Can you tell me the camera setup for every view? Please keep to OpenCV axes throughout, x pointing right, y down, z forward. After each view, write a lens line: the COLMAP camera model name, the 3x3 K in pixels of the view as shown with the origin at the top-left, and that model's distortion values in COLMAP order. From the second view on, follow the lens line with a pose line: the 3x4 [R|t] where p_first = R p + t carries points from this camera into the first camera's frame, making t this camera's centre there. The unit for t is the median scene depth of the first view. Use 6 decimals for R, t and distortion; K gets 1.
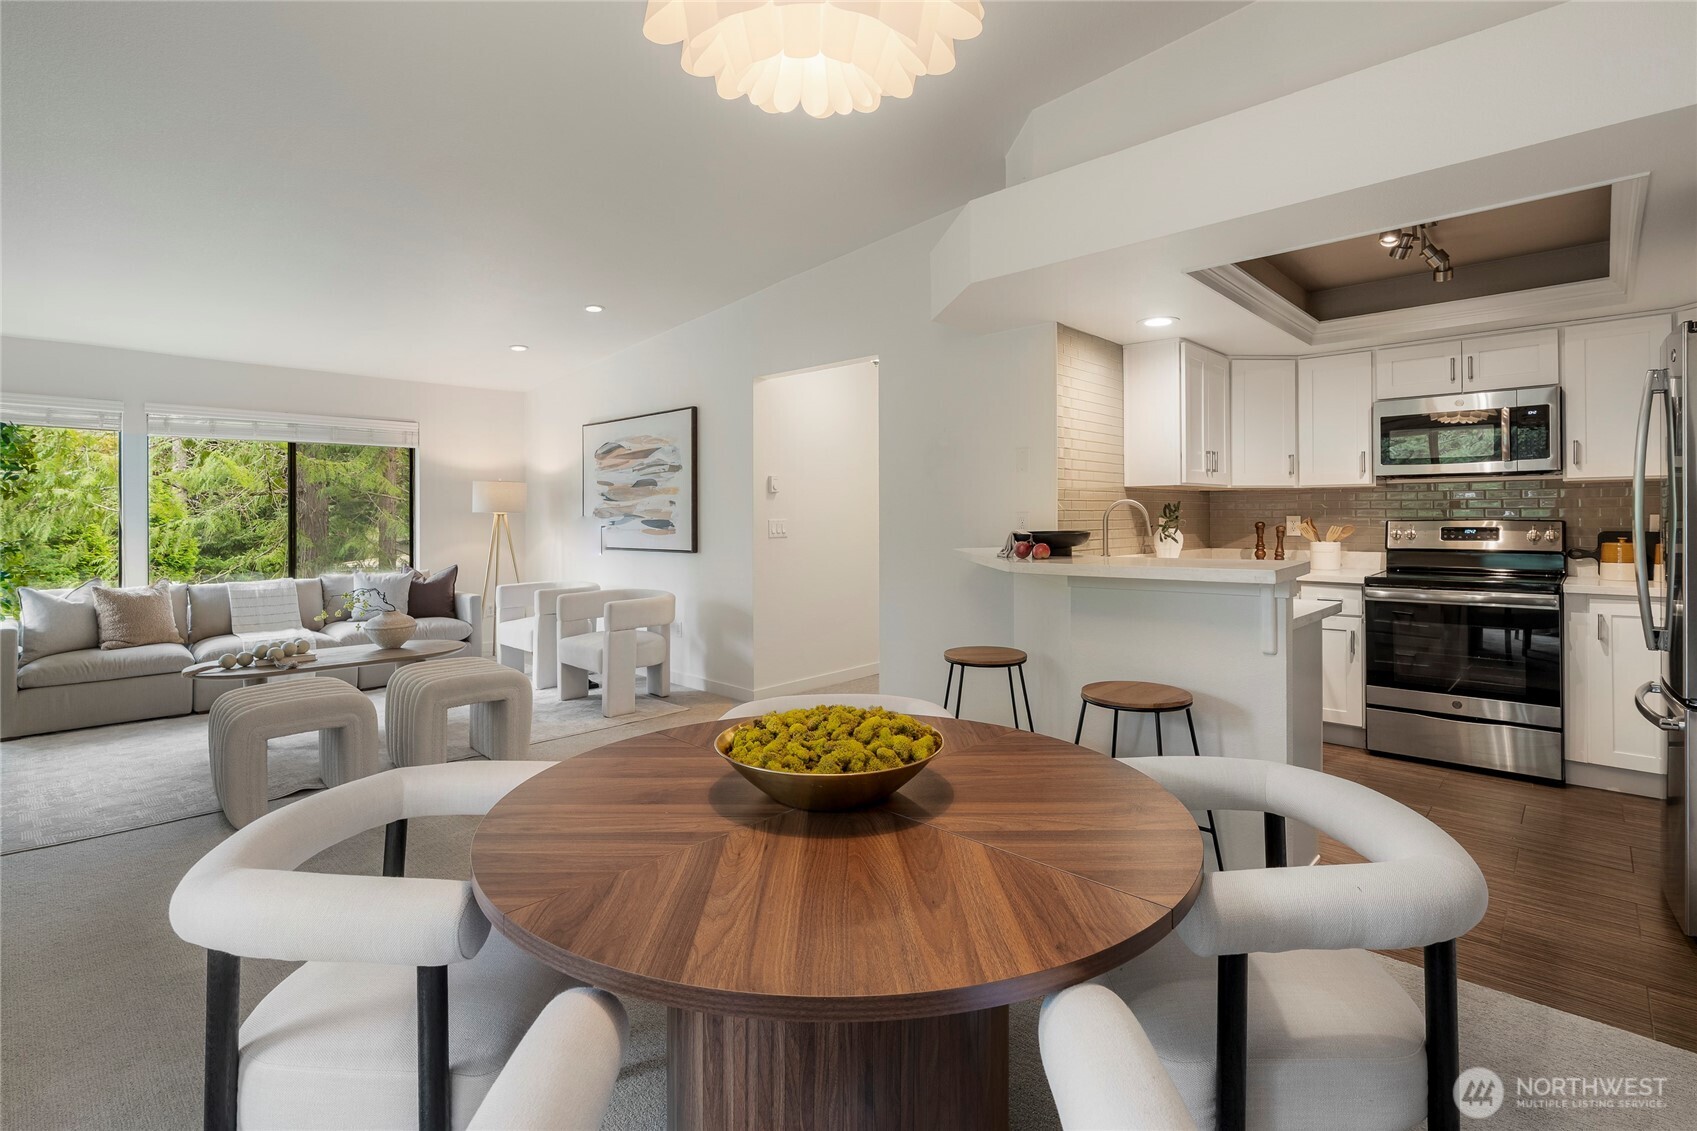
lens RADIAL K [[803.2, 0, 850.4], [0, 803.2, 505.5], [0, 0, 1]] dist [0.001889, 0.000936]
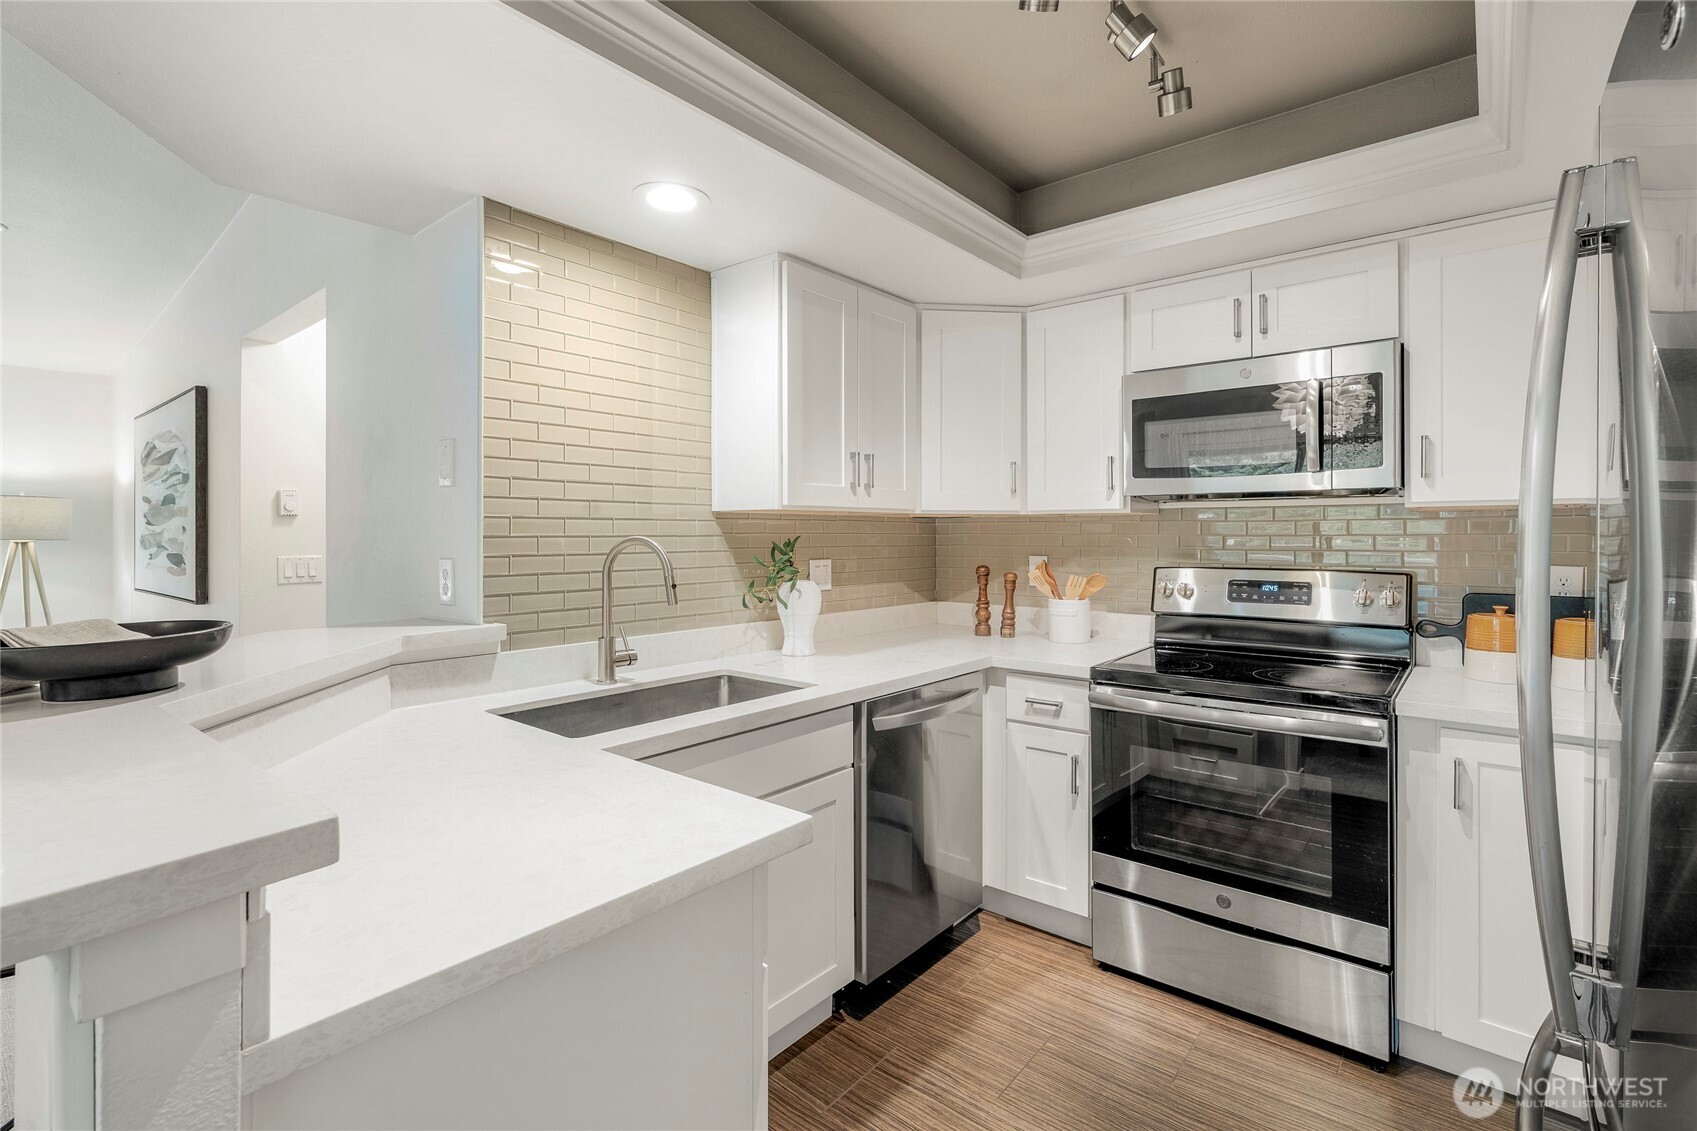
lens RADIAL K [[792.7, 0, 844.7], [0, 792.7, 526.7], [0, 0, 1]] dist [-0.004266, 0.000007]
pose [[0.997937, 0.004336, 0.064051, 0.416495], [-0.004607, 0.999981, 0.004079, -0.015660], [-0.064032, -0.004365, 0.997938, 0.427538]]
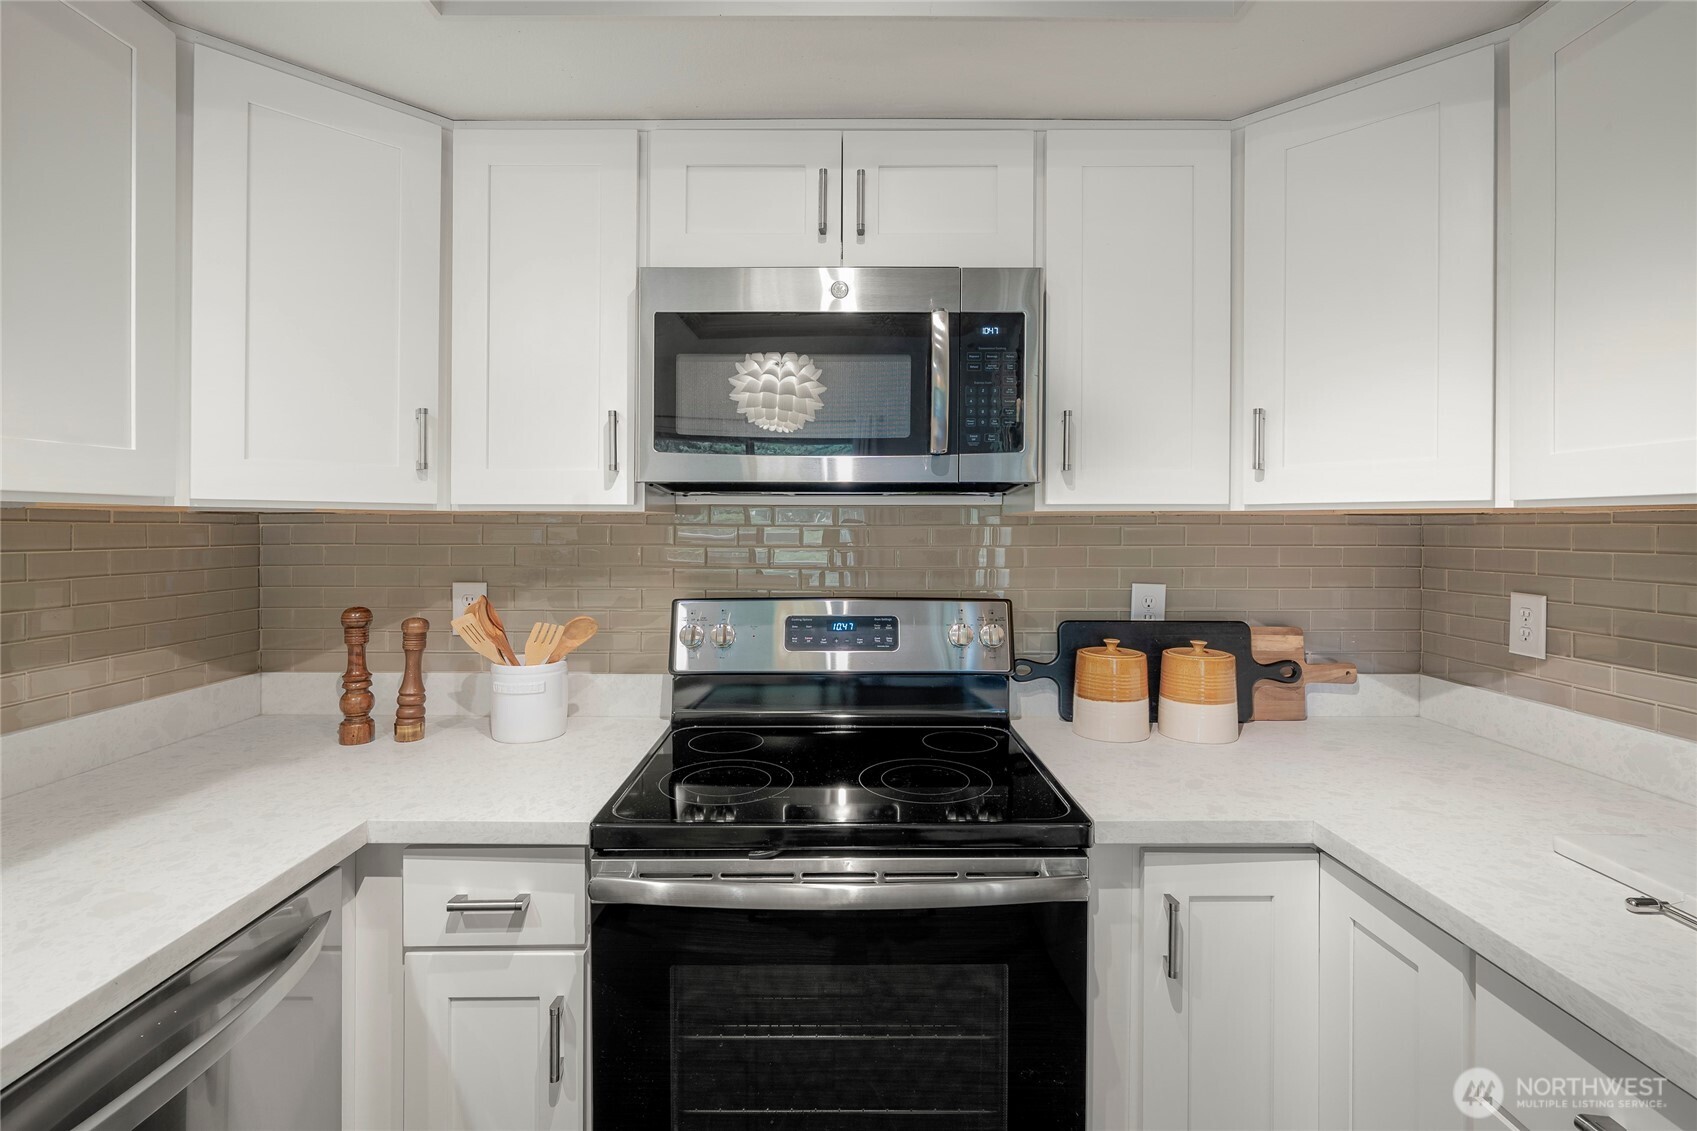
lens RADIAL K [[792.7, 0, 844.7], [0, 792.7, 526.7], [0, 0, 1]] dist [-0.004266, 0.000007]
pose [[0.723800, 0.006100, 0.689983, 0.499653], [-0.013706, 0.999891, 0.005538, -0.021626], [-0.689874, -0.013466, 0.723804, 0.718980]]
